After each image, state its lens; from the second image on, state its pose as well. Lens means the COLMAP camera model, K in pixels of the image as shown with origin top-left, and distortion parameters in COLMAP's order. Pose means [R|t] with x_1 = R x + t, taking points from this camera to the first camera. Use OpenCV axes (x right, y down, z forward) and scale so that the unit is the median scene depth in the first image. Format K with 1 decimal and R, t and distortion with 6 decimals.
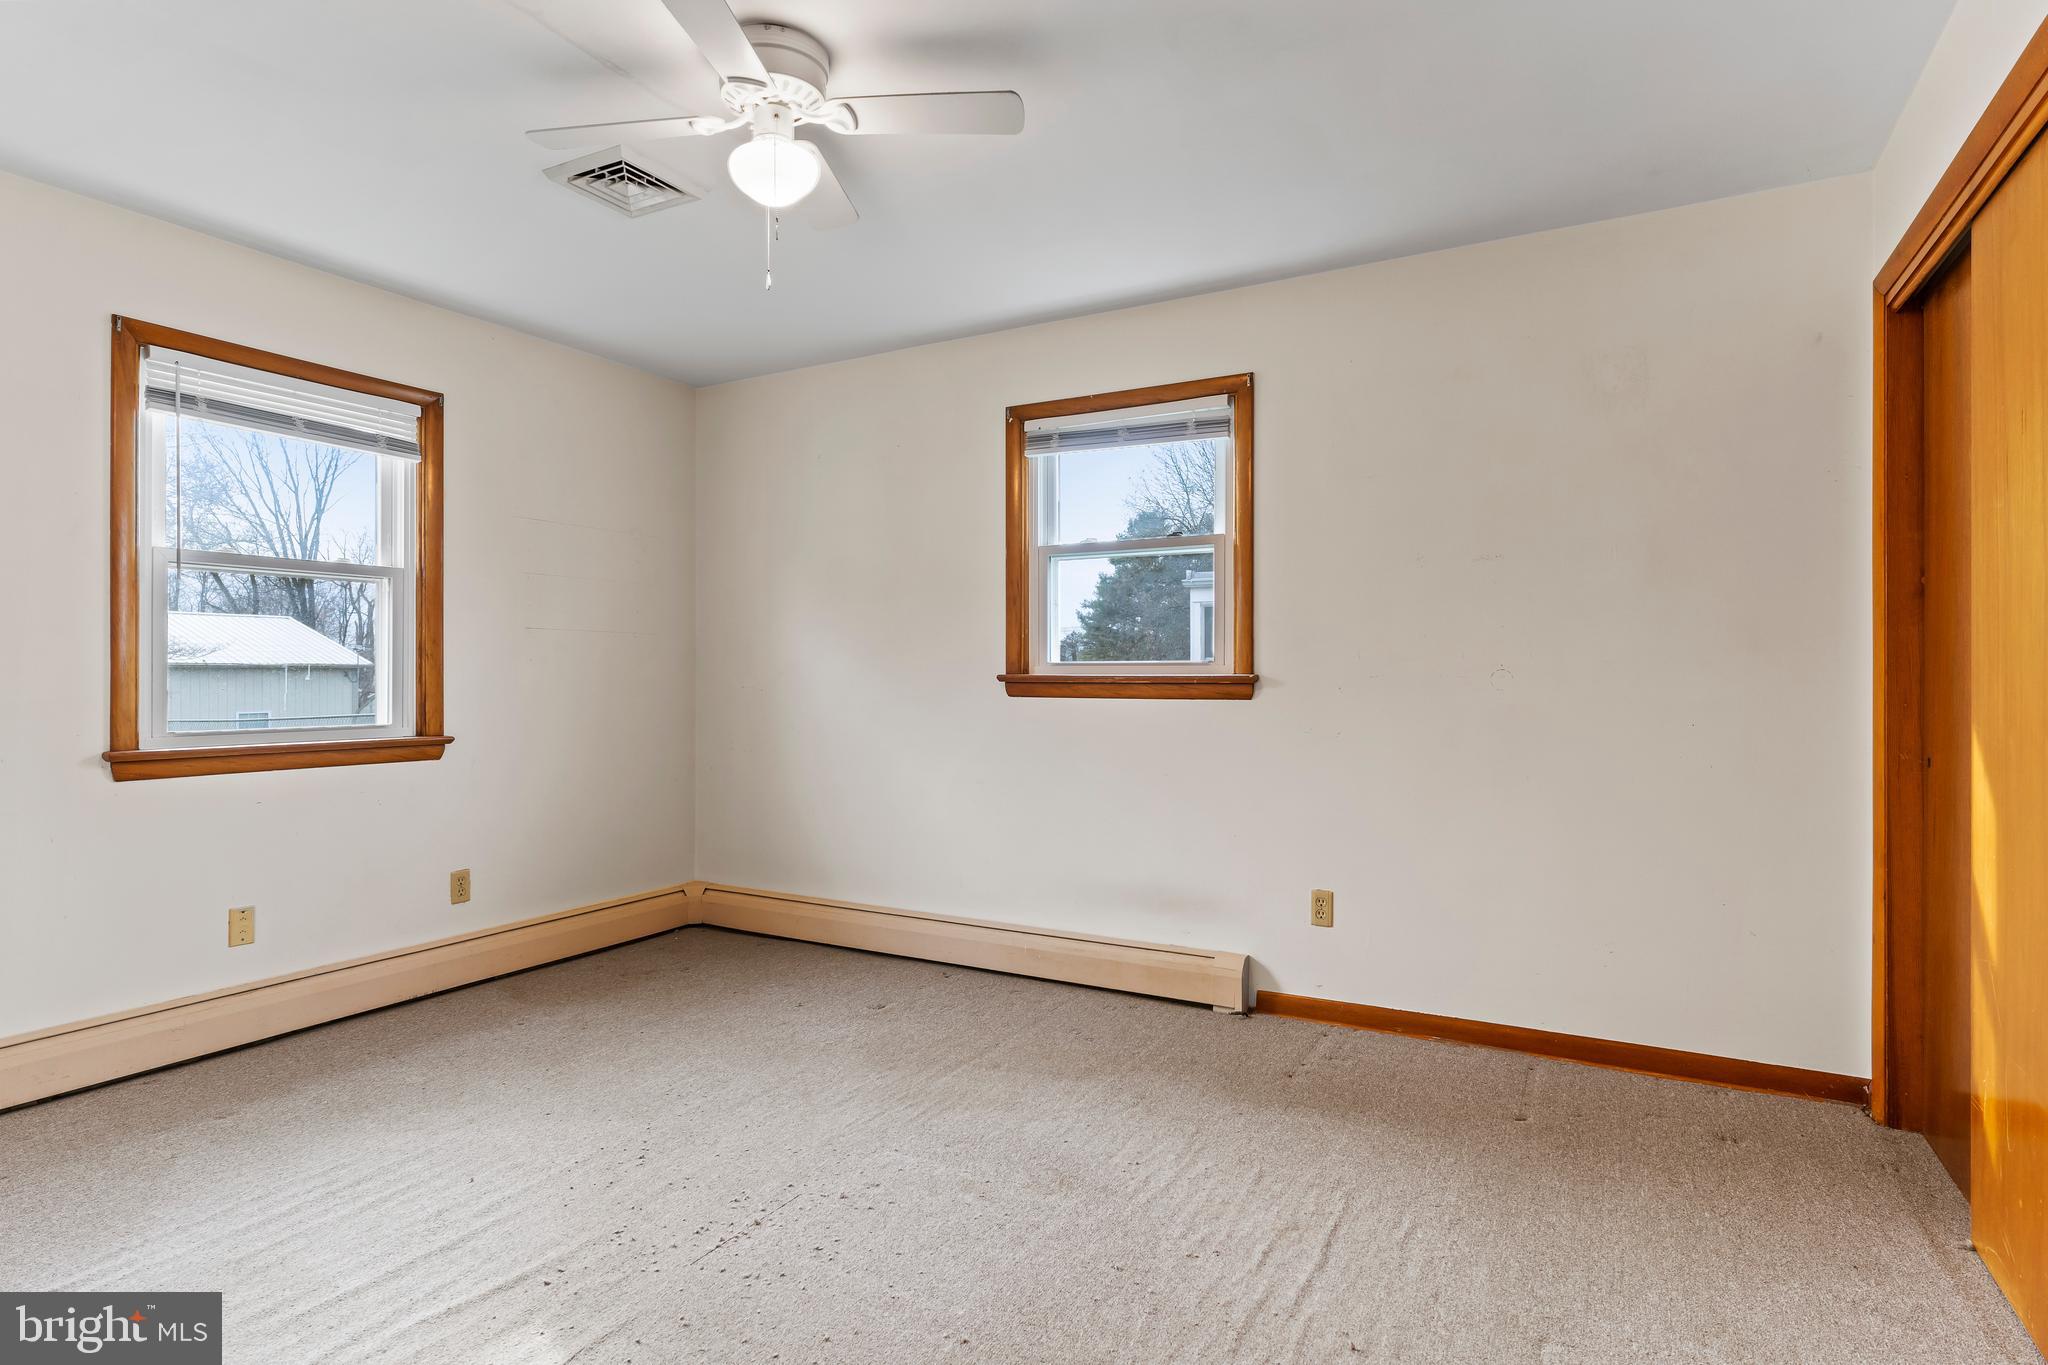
lens RADIAL K [[1056.7, 0, 1019.4], [0, 1056.7, 686.2], [0, 0, 1]] dist [-0.001984, 0.000812]
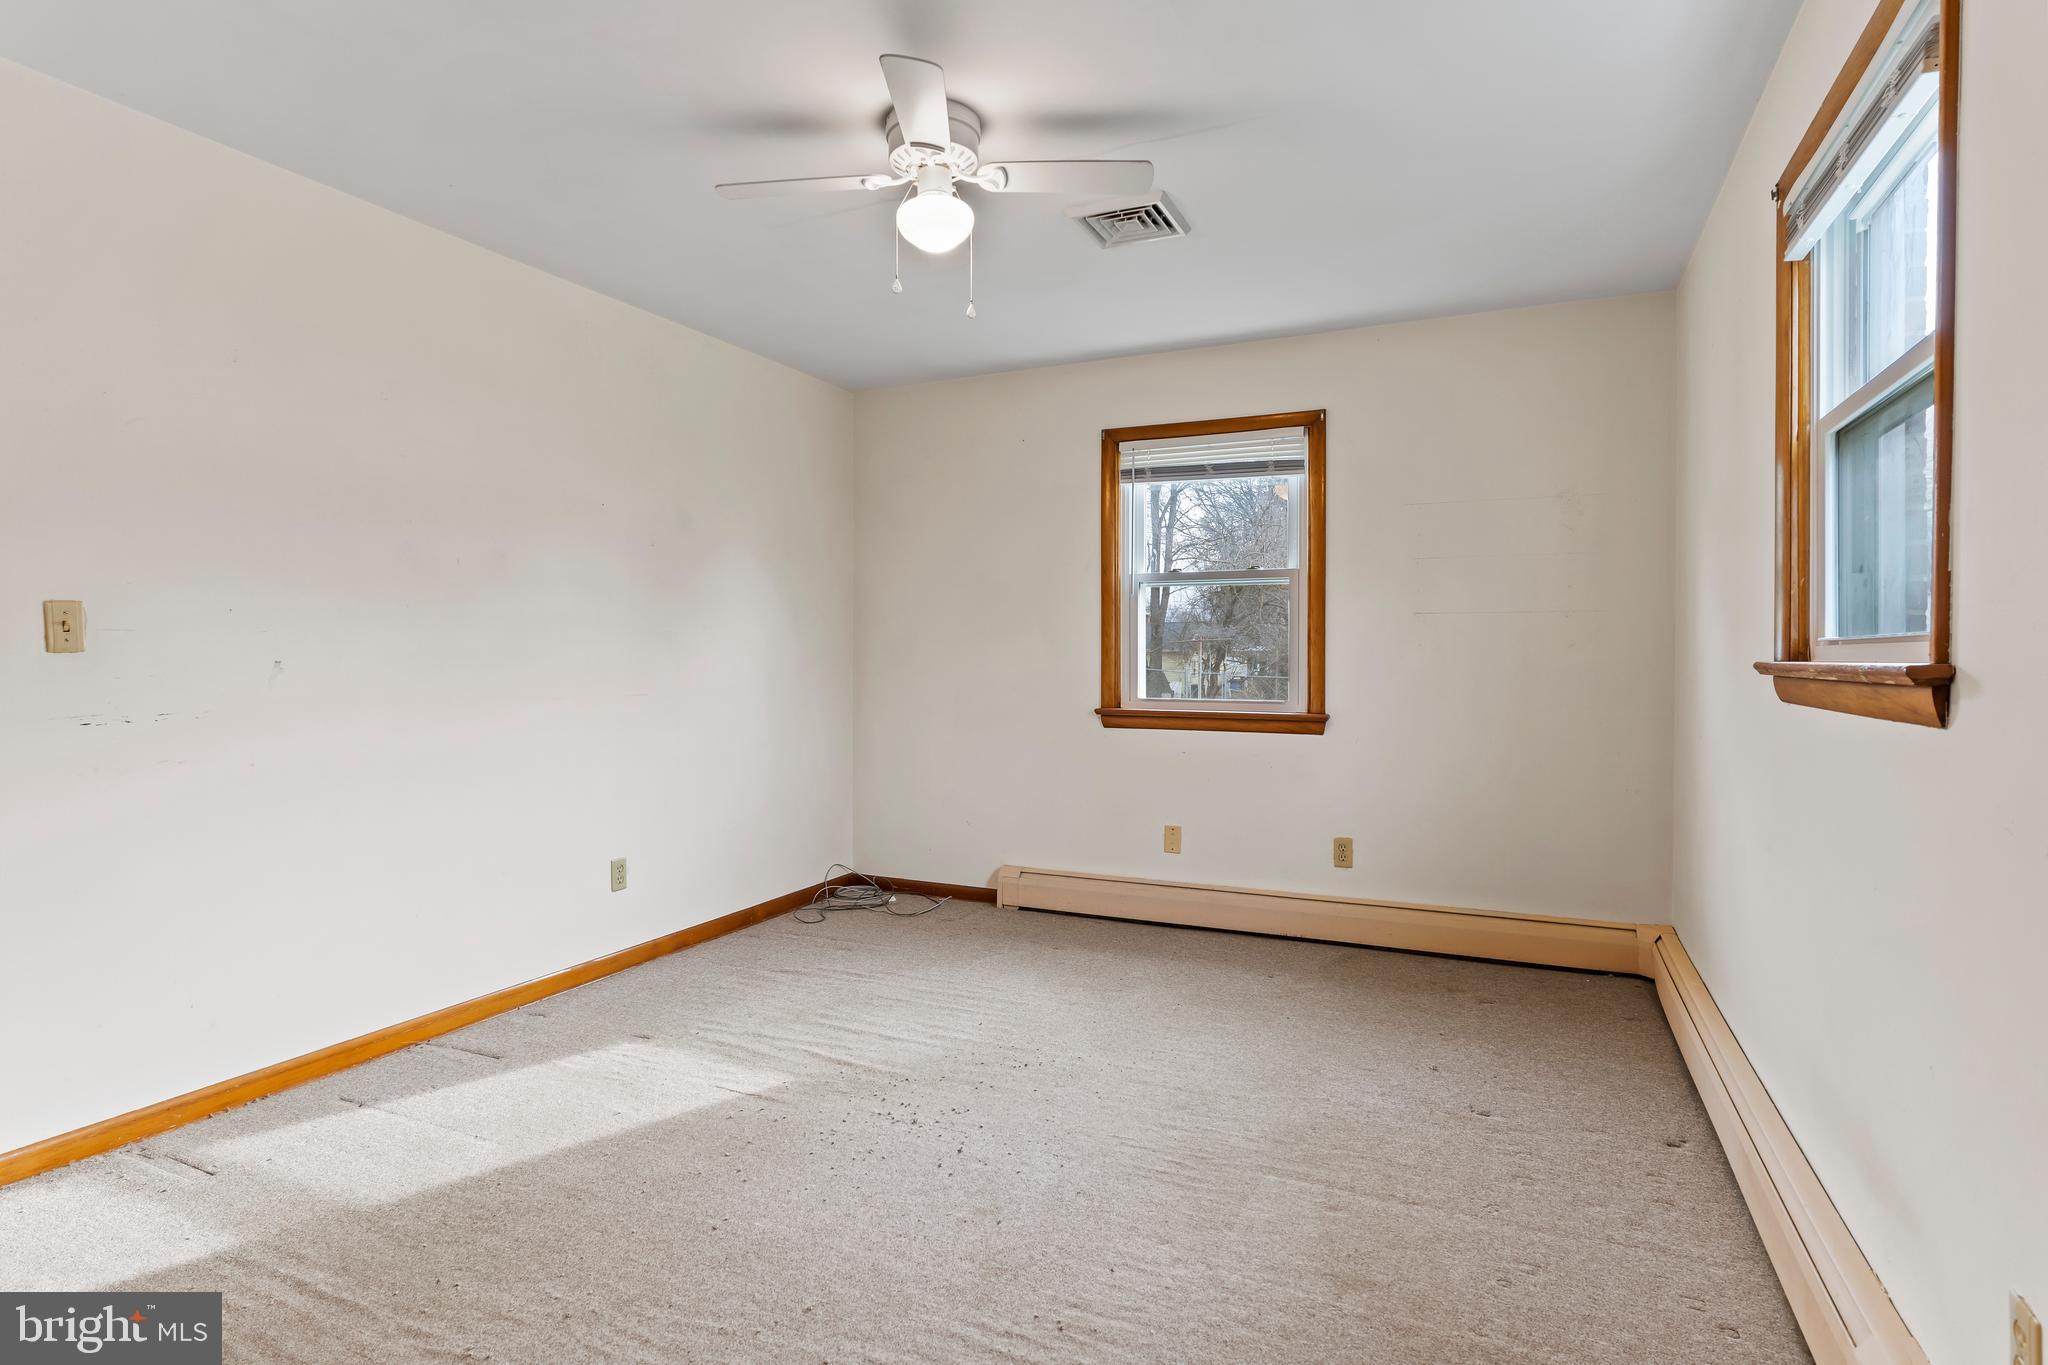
lens RADIAL K [[1070.3, 0, 1025.0], [0, 1070.3, 667.6], [0, 0, 1]] dist [-0.001657, -0.000144]
pose [[0.085907, 0.023655, -0.996022, 0.697669], [-0.008890, 0.999697, 0.022975, -0.032828], [0.996264, 0.006881, 0.086091, 0.722241]]
